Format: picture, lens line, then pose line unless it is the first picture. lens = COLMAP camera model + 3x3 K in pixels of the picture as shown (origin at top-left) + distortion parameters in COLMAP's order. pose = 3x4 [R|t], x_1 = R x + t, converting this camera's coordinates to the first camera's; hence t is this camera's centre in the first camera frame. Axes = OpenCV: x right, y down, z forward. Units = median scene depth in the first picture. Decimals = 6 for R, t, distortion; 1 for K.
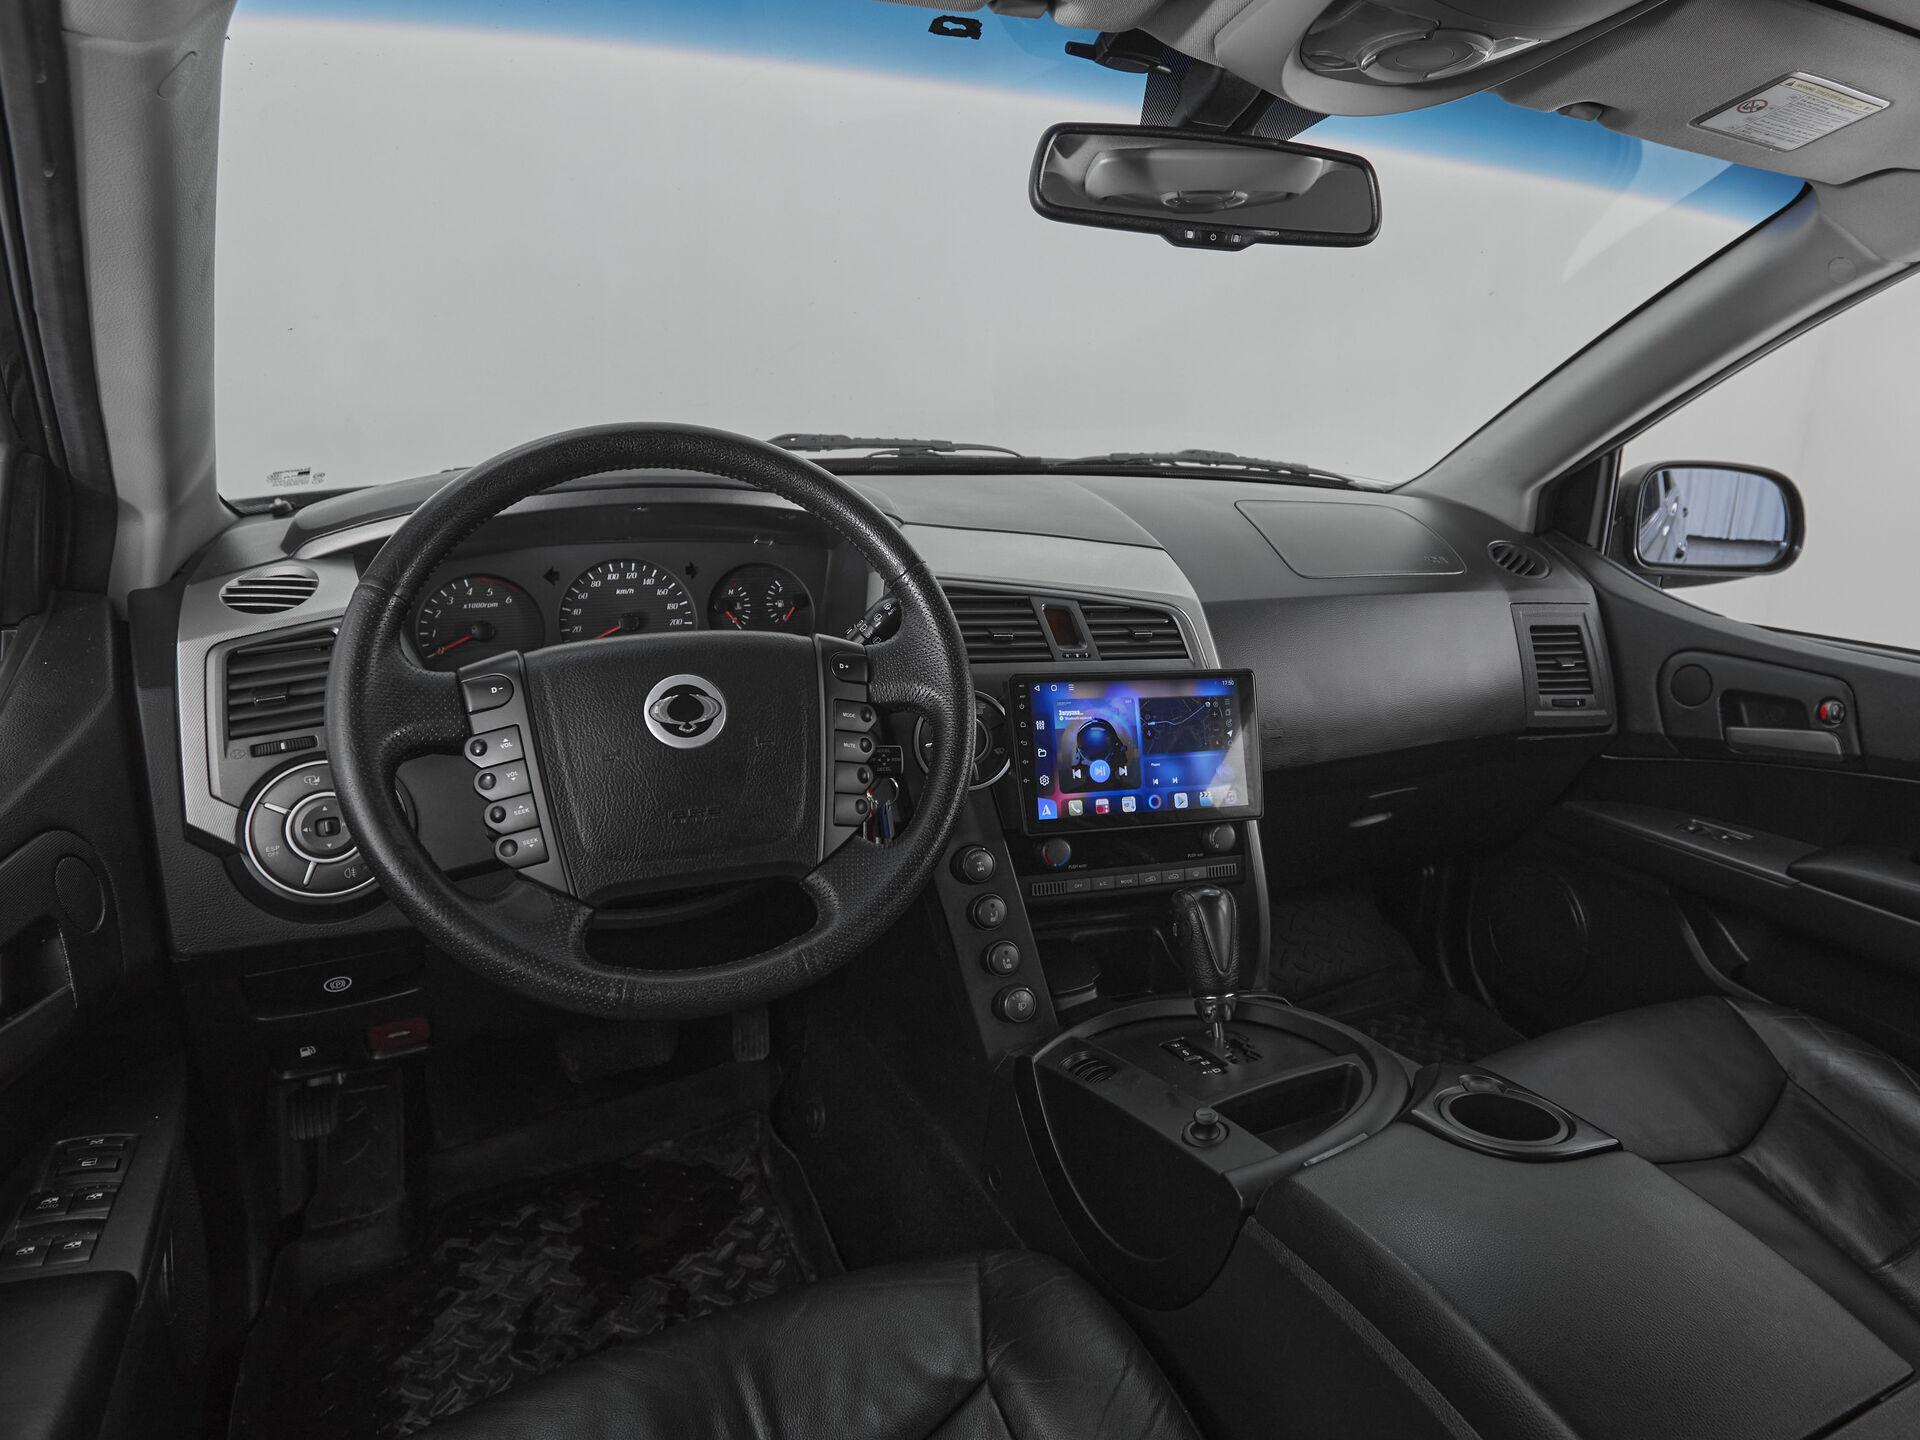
lens RADIAL K [[1227.6, 0, 1066.8], [0, 1227.6, 679.6], [0, 0, 1]] dist [-0.005244, -0.000444]
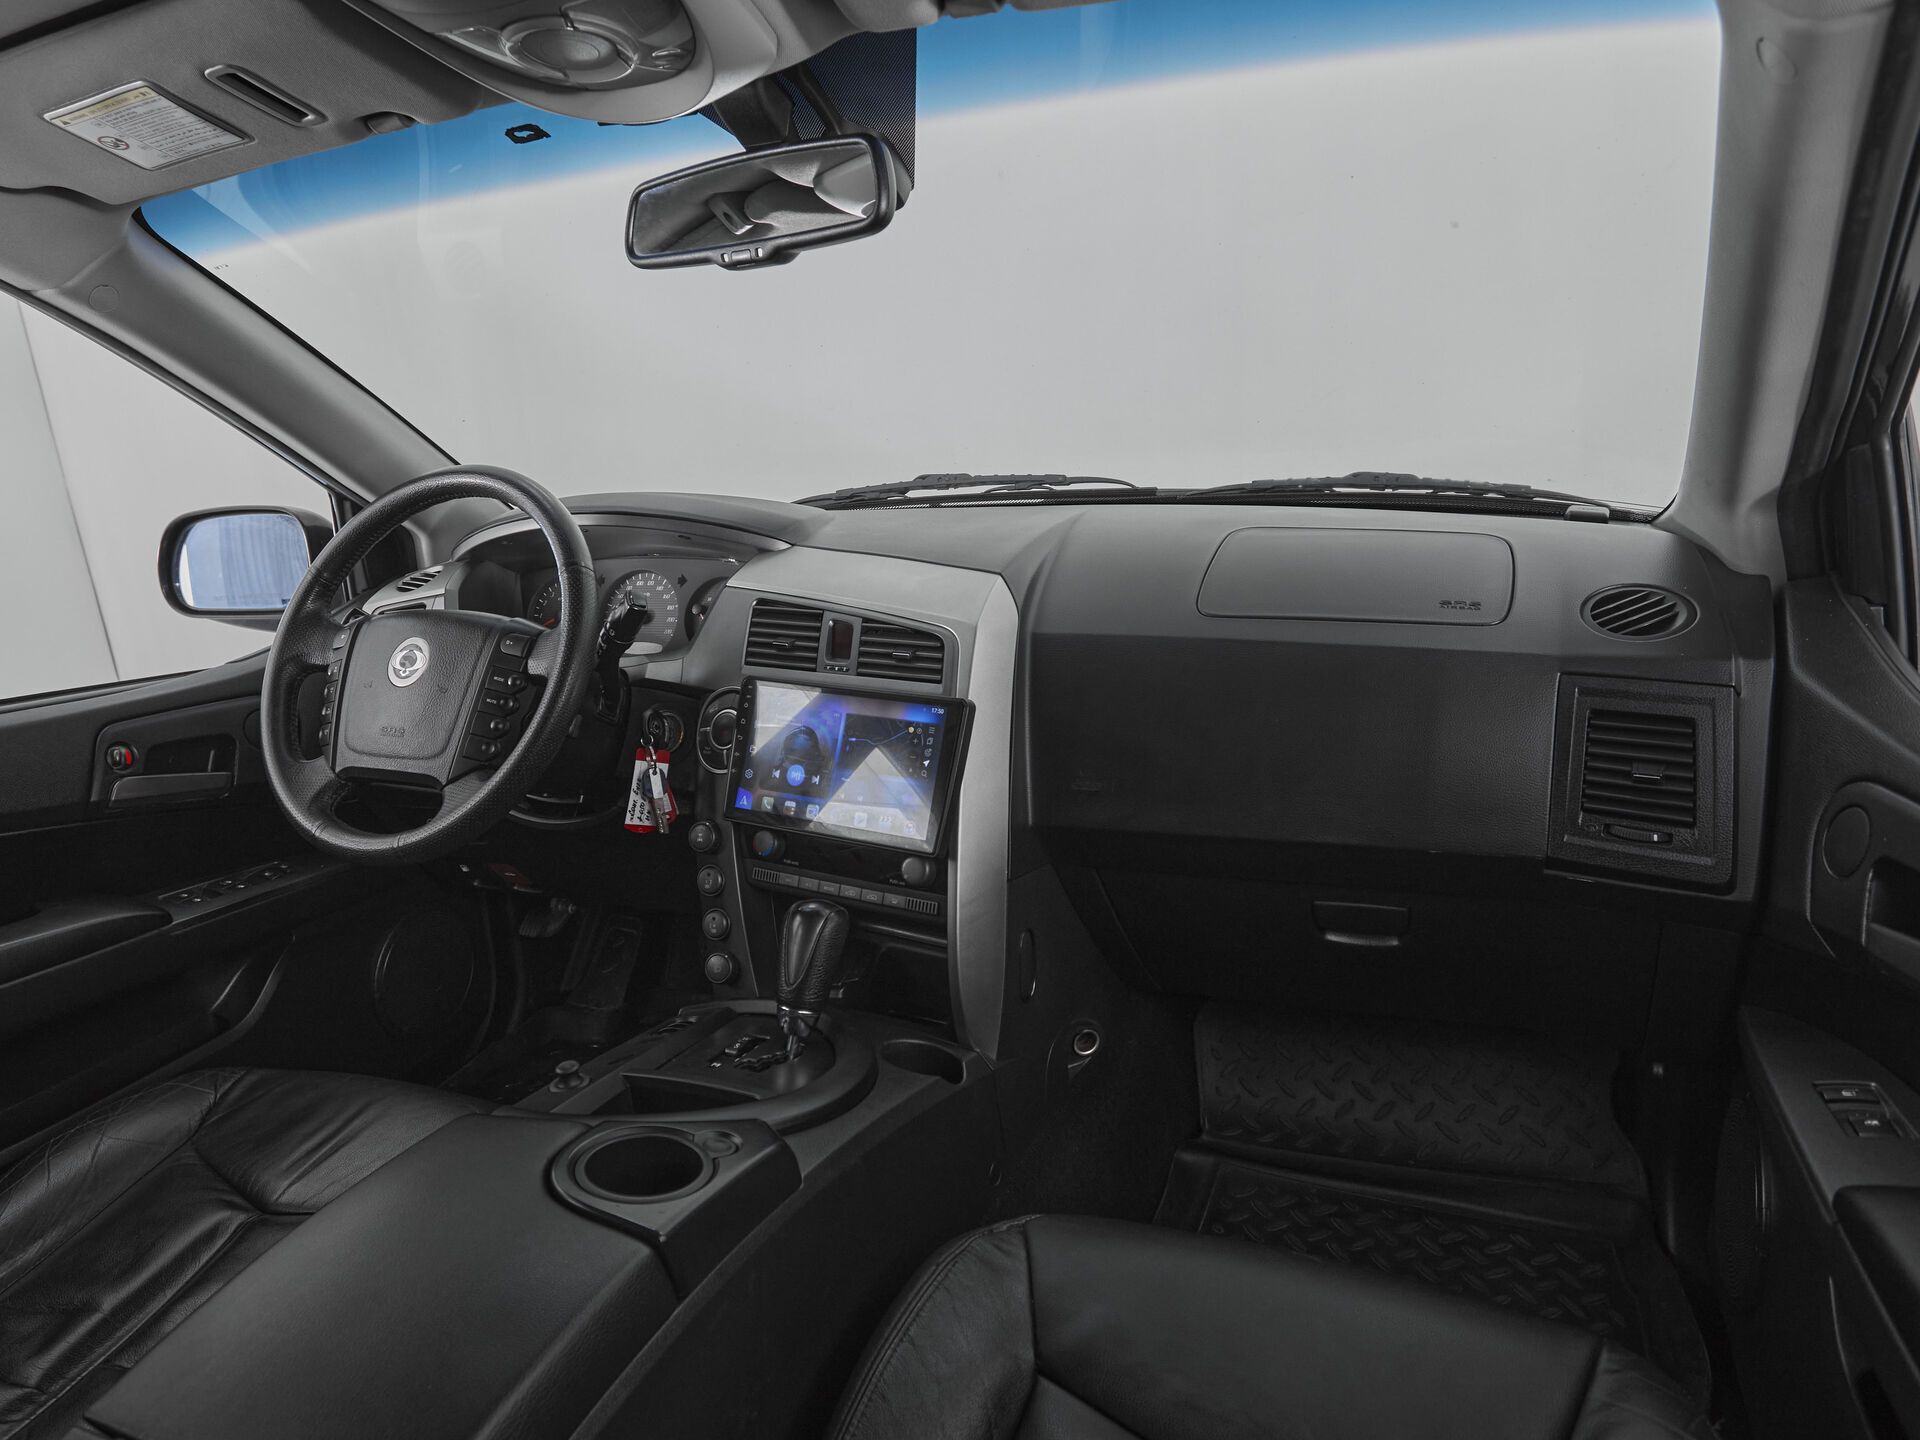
lens RADIAL K [[1137.0, 0, 890.6], [0, 1137.0, 719.1], [0, 0, 1]] dist [-0.002347, 0.000153]
pose [[0.640092, 0.115466, -0.759572, 0.795955], [-0.120114, 0.991525, 0.049506, -0.030981], [0.758851, 0.059547, 0.648537, 0.410356]]
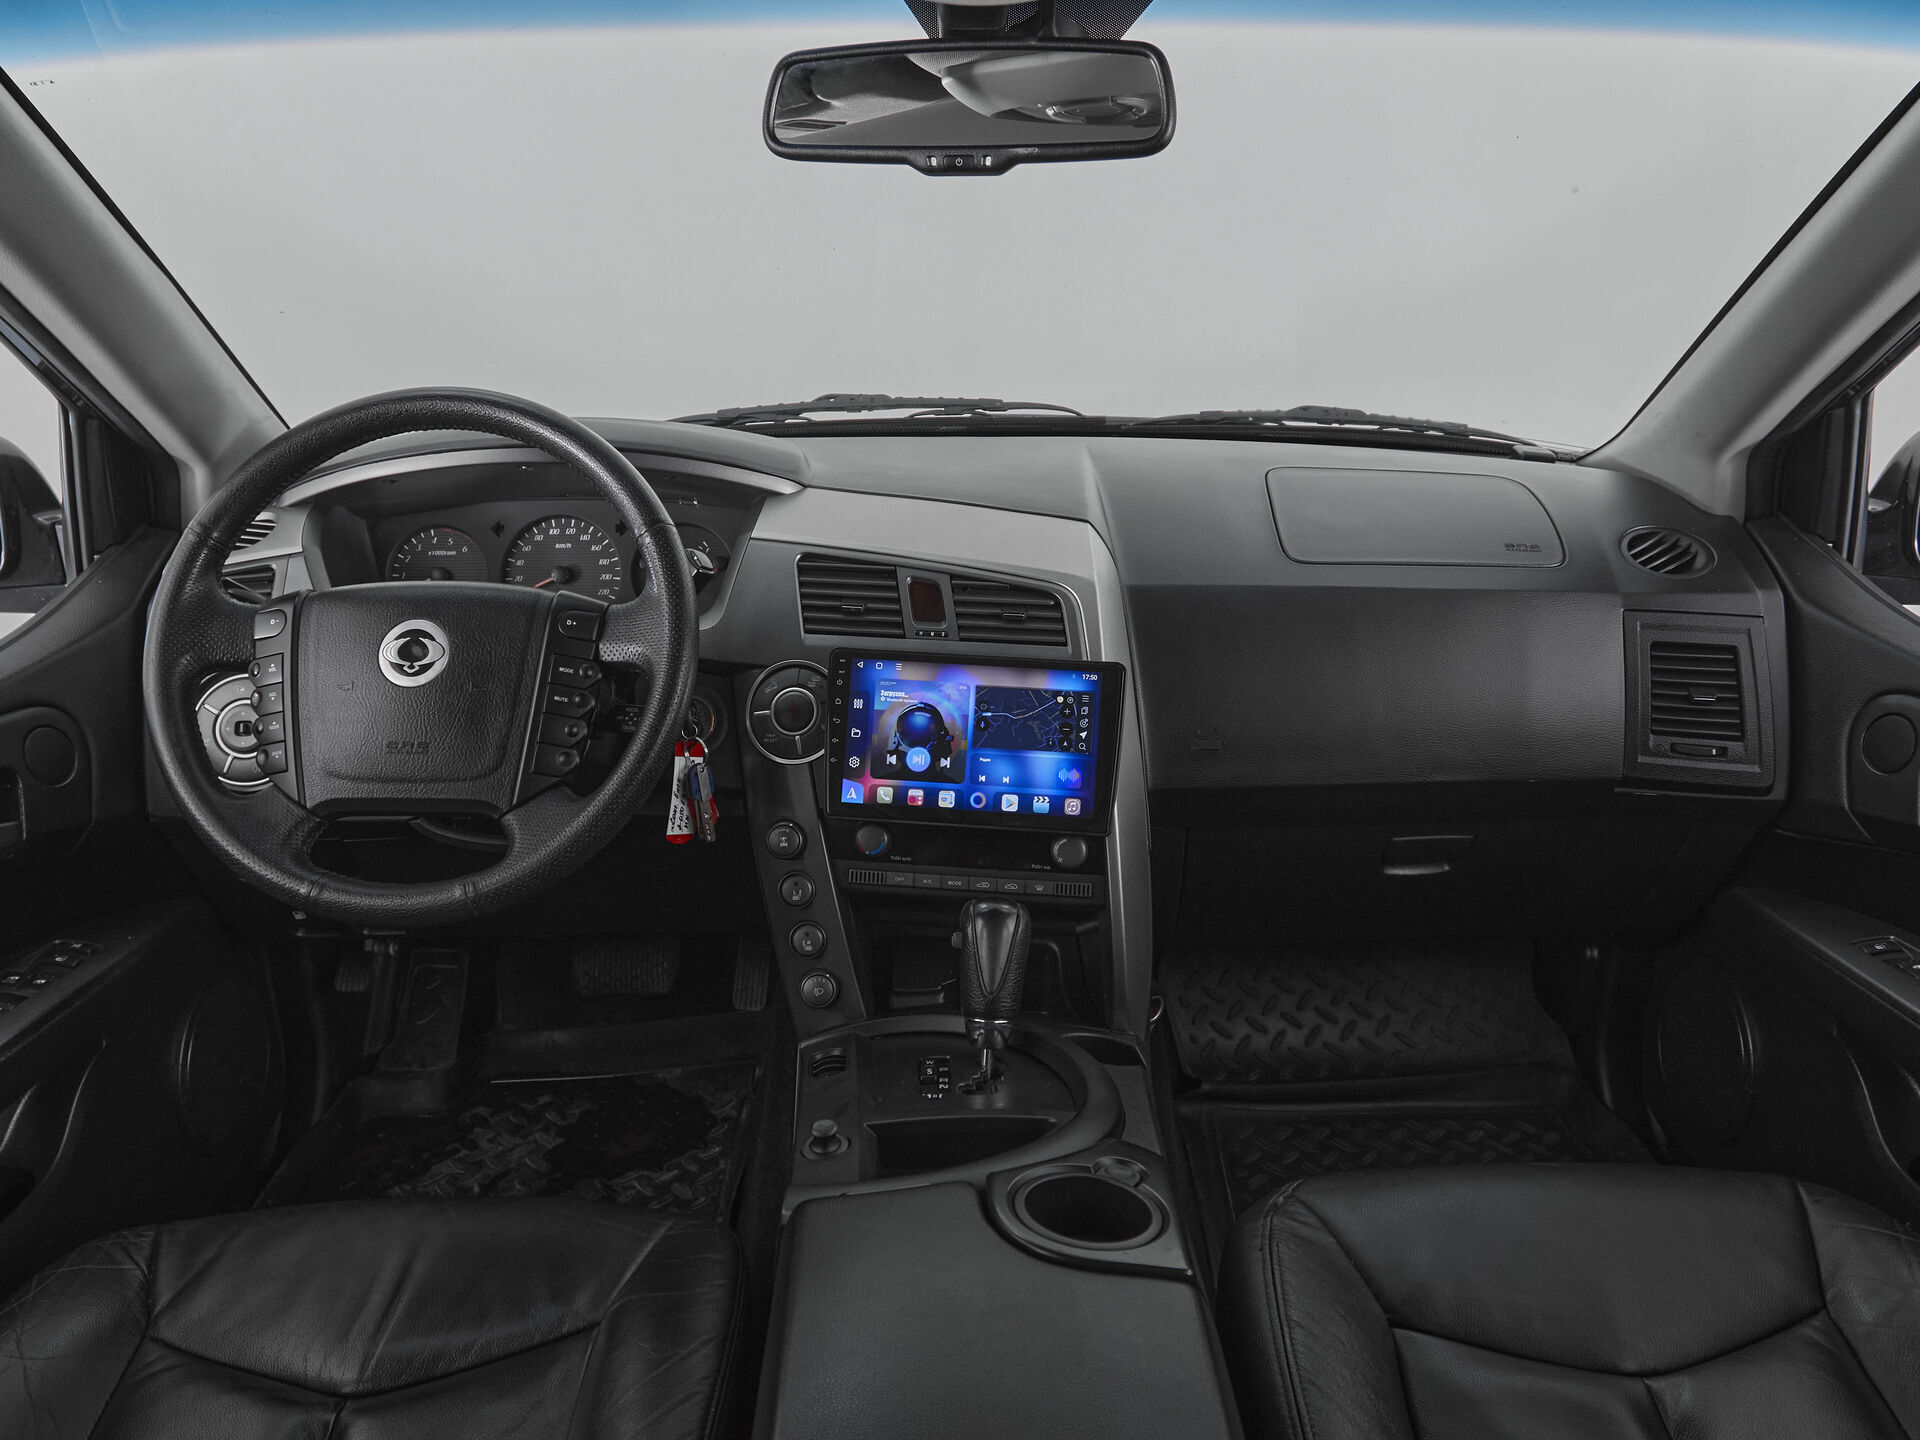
lens RADIAL K [[1320.2, 0, 908.9], [0, 1320.2, 730.5], [0, 0, 1]] dist [-0.005369, -0.002571]
pose [[0.886498, 0.100653, -0.451652, 0.454463], [-0.076362, 0.994496, 0.071746, -0.017496], [0.456388, -0.029113, 0.889305, 0.109393]]
